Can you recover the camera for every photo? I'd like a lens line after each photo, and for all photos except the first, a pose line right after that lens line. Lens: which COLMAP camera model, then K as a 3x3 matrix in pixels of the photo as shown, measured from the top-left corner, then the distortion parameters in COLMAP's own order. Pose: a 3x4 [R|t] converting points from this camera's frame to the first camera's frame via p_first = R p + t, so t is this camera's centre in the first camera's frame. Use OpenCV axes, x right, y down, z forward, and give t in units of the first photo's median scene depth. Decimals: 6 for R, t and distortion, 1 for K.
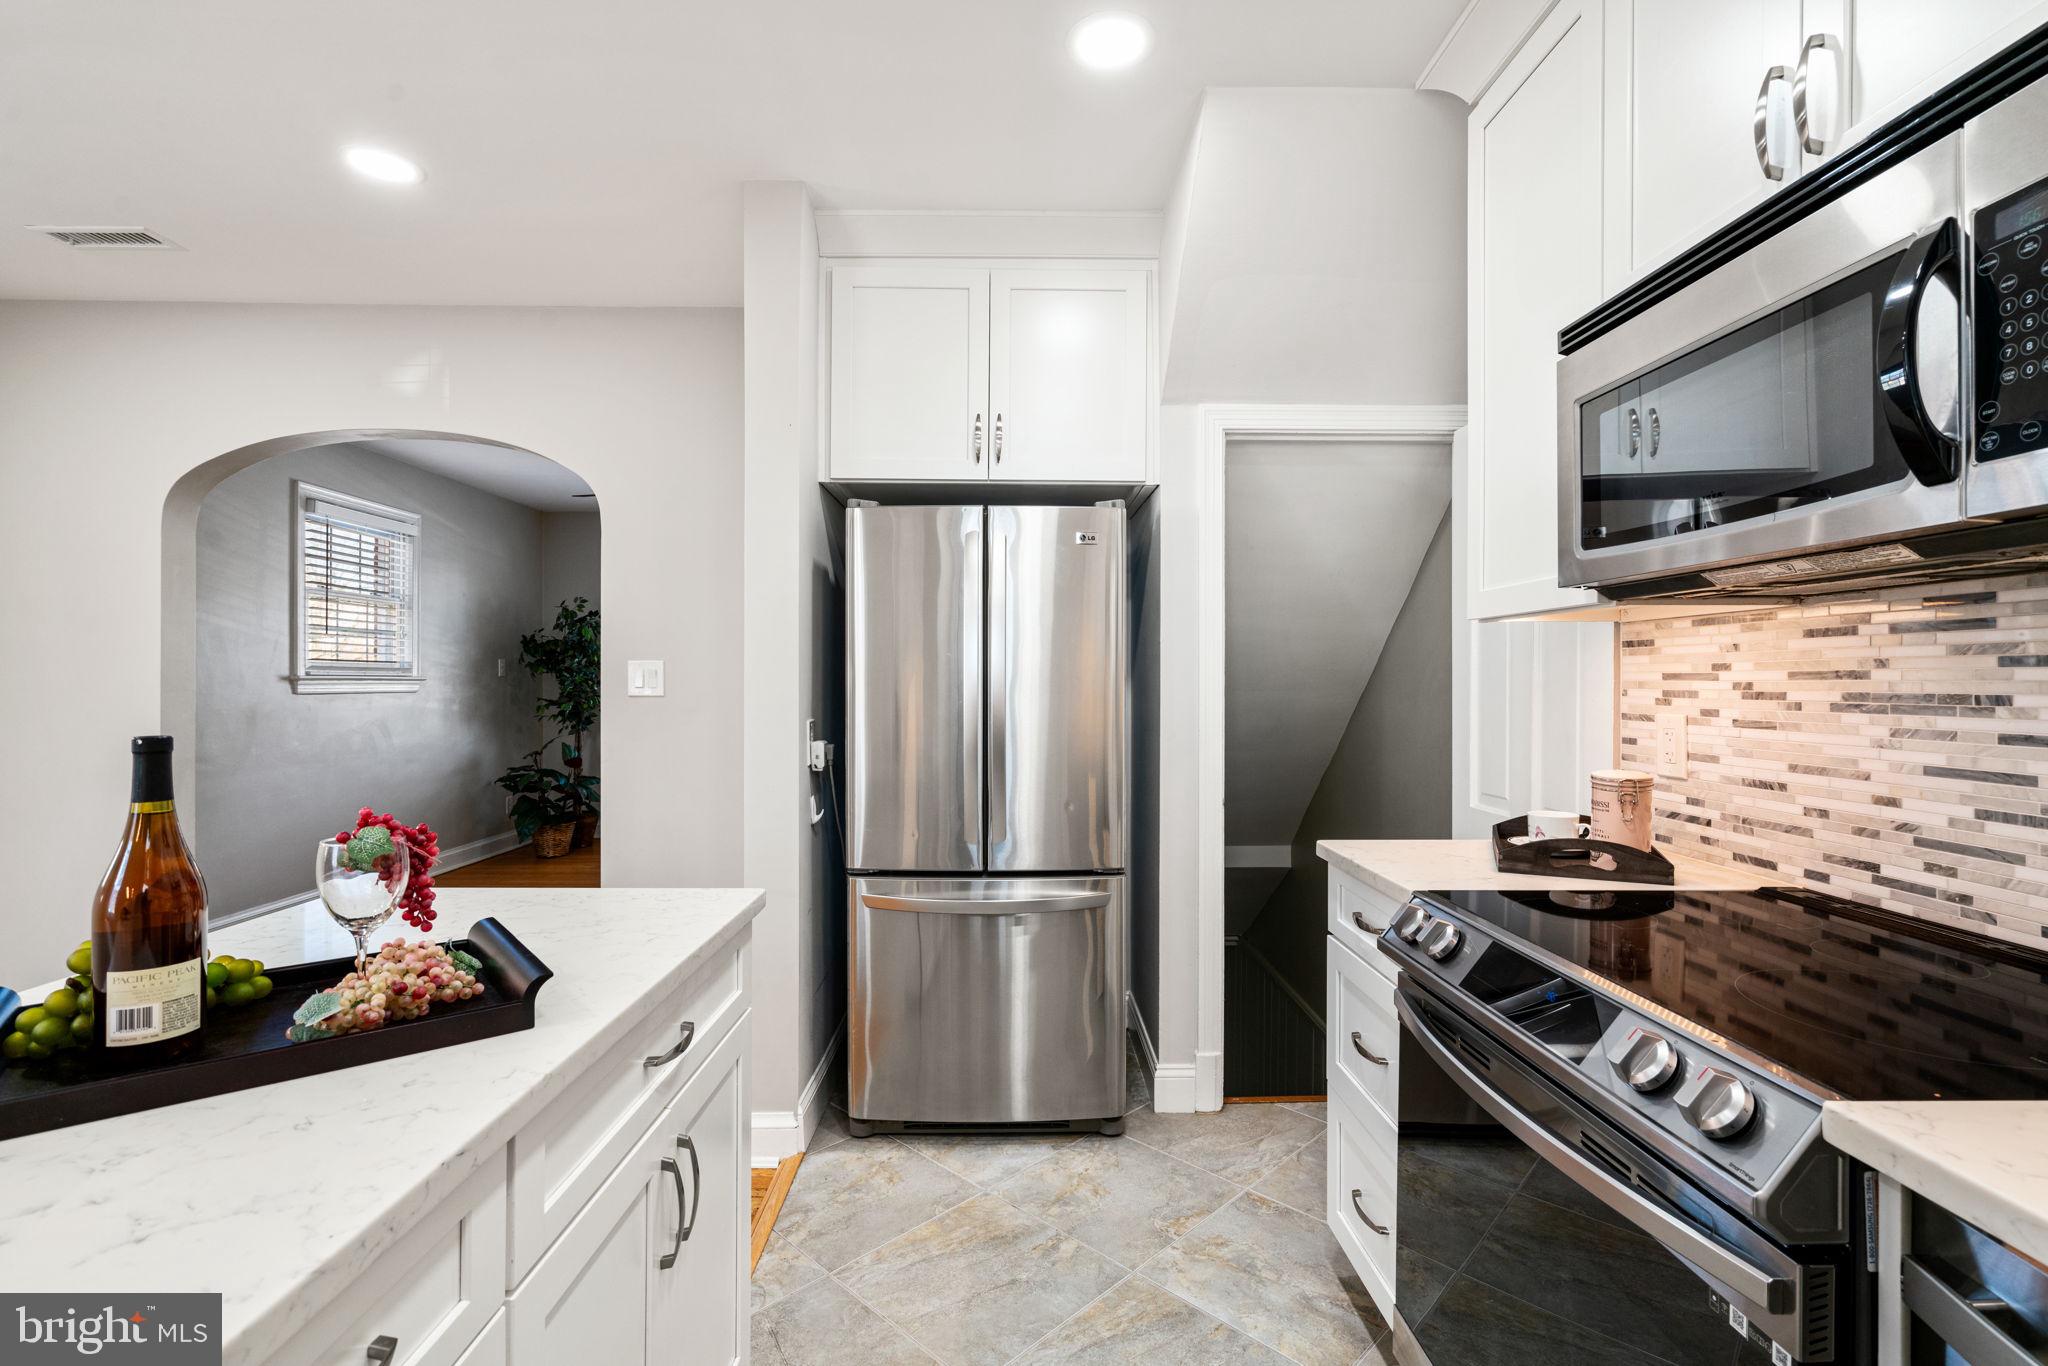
lens RADIAL K [[941.4, 0, 1024.2], [0, 941.4, 686.7], [0, 0, 1]] dist [-0.002434, -0.000370]
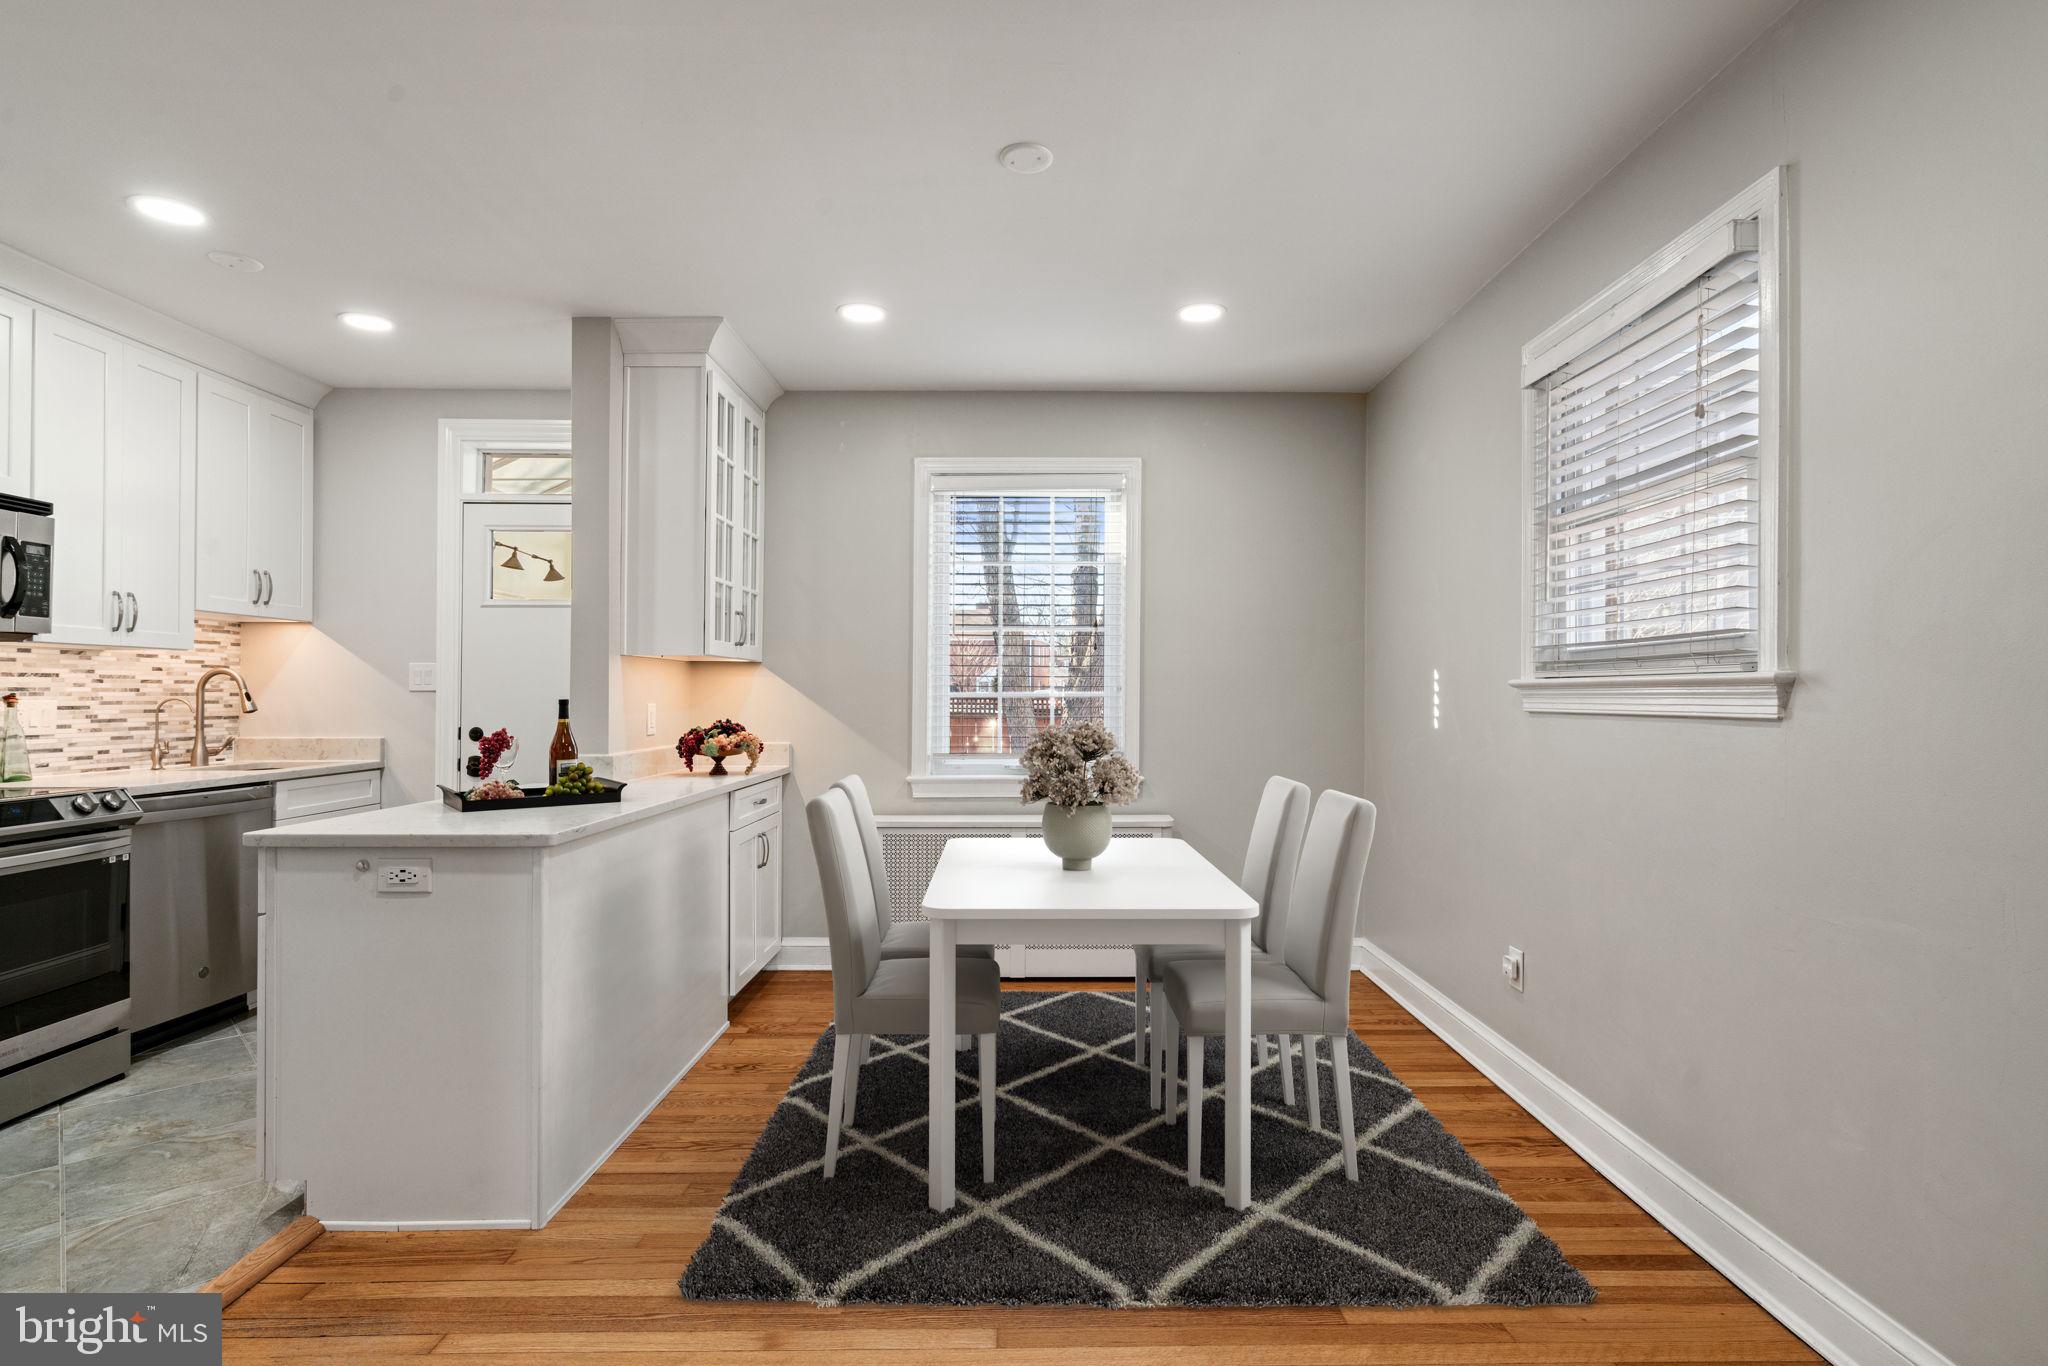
lens RADIAL K [[975.0, 0, 1028.9], [0, 975.0, 688.4], [0, 0, 1]] dist [0.001618, 0.000654]
pose [[-0.999854, -0.000805, 0.017093, -1.581539], [-0.000835, 0.999998, -0.001738, 0.016394], [-0.017092, -0.001752, -0.999852, 2.640984]]
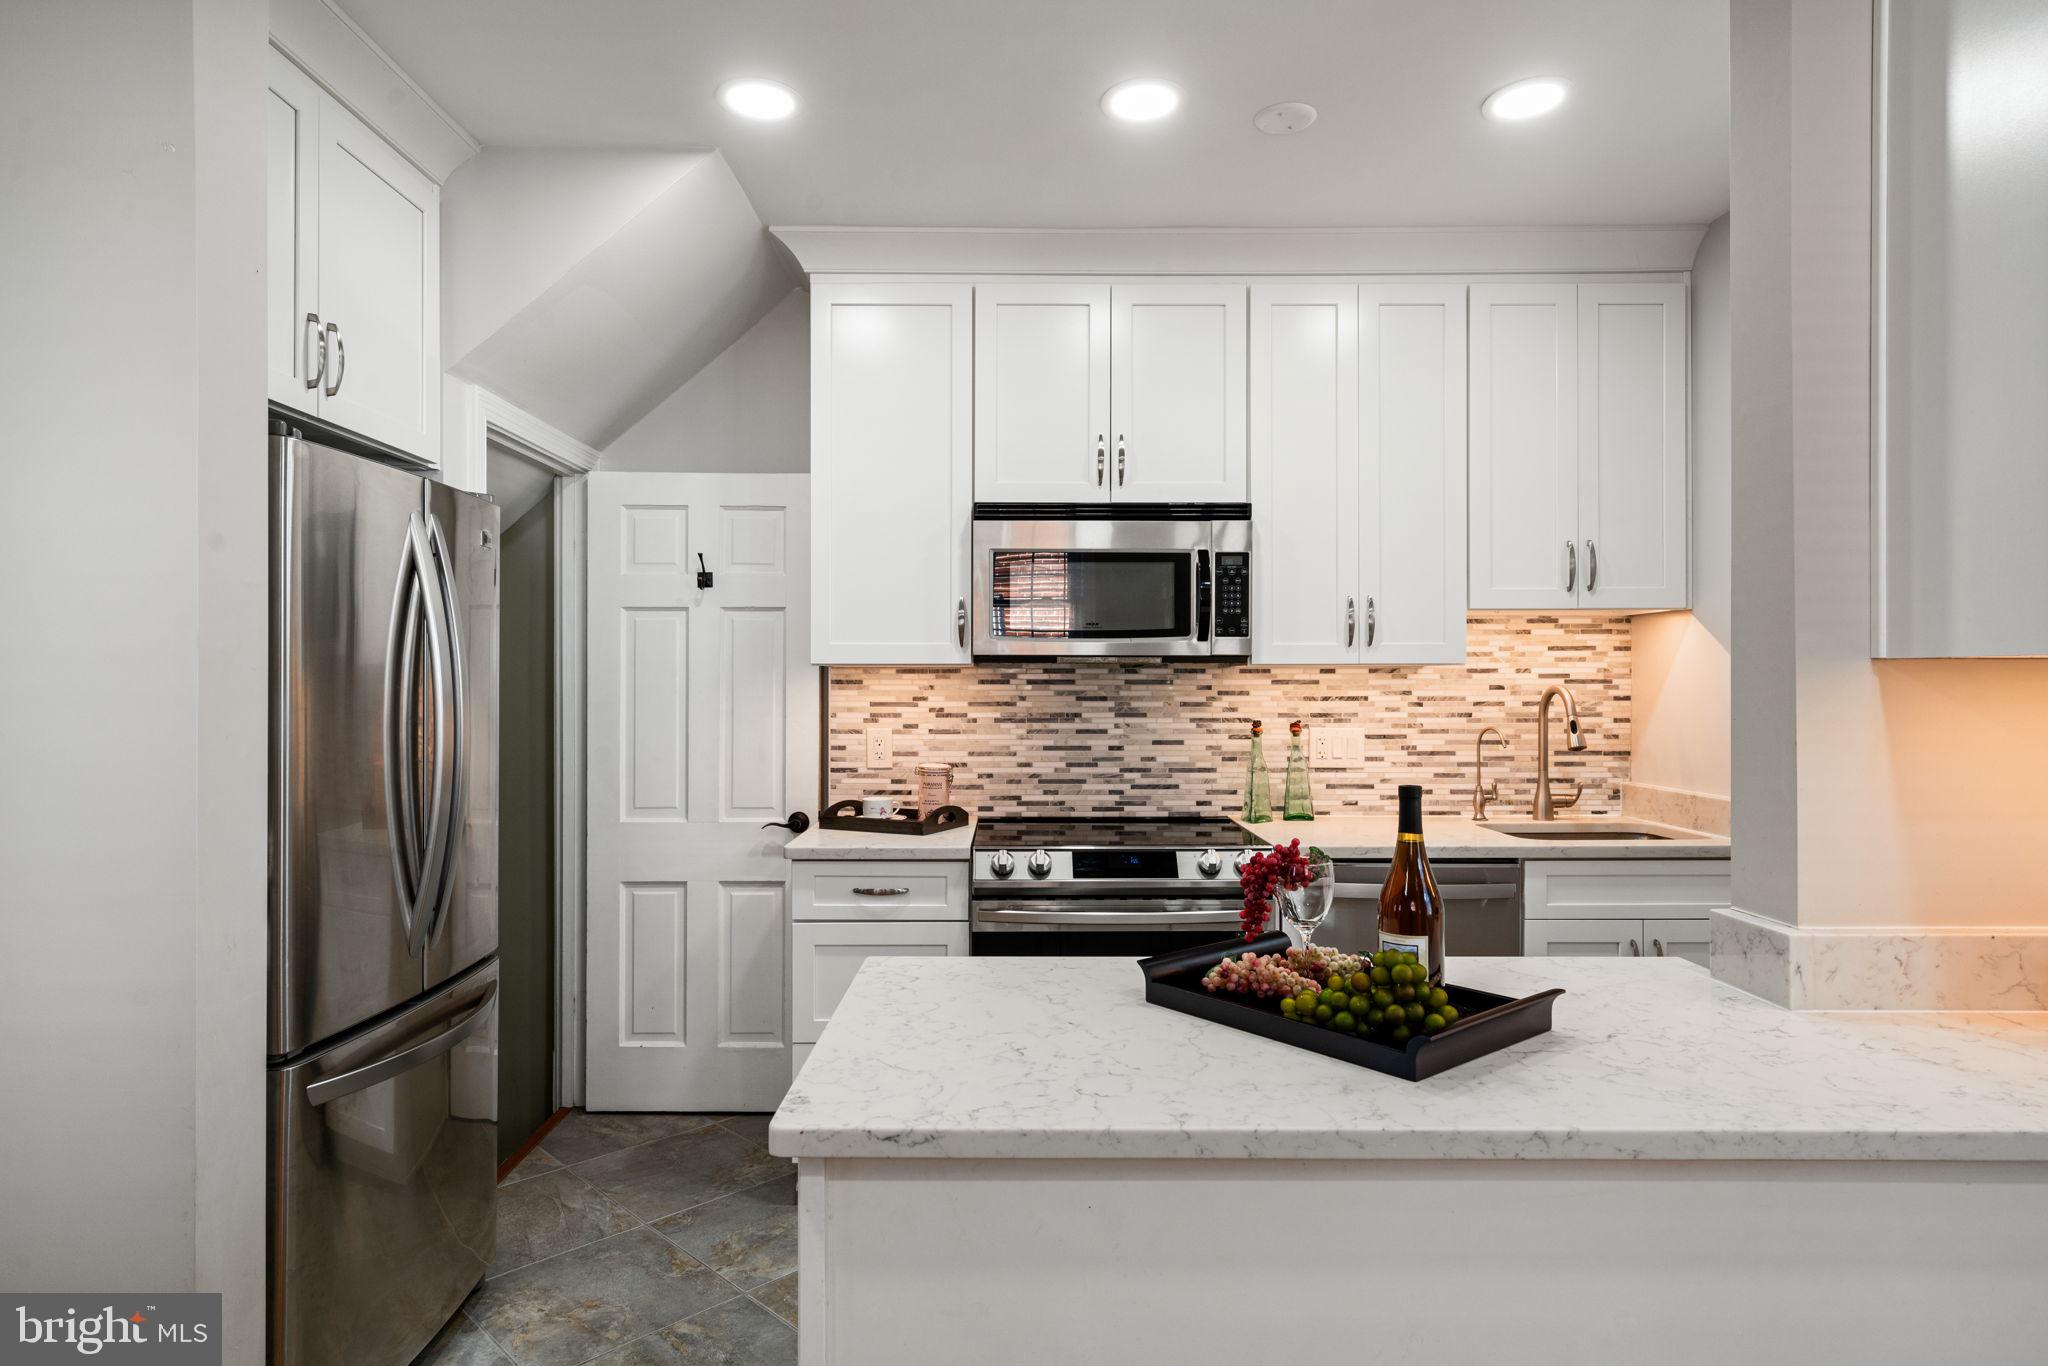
lens RADIAL K [[1154.8, 0, 1026.6], [0, 1154.8, 680.1], [0, 0, 1]] dist [0.001161, 0.001072]
pose [[0.006758, 0.003516, 0.999971, -1.574216], [0.006869, 0.999970, -0.003562, -0.054007], [-0.999954, 0.006892, 0.006734, 0.936936]]
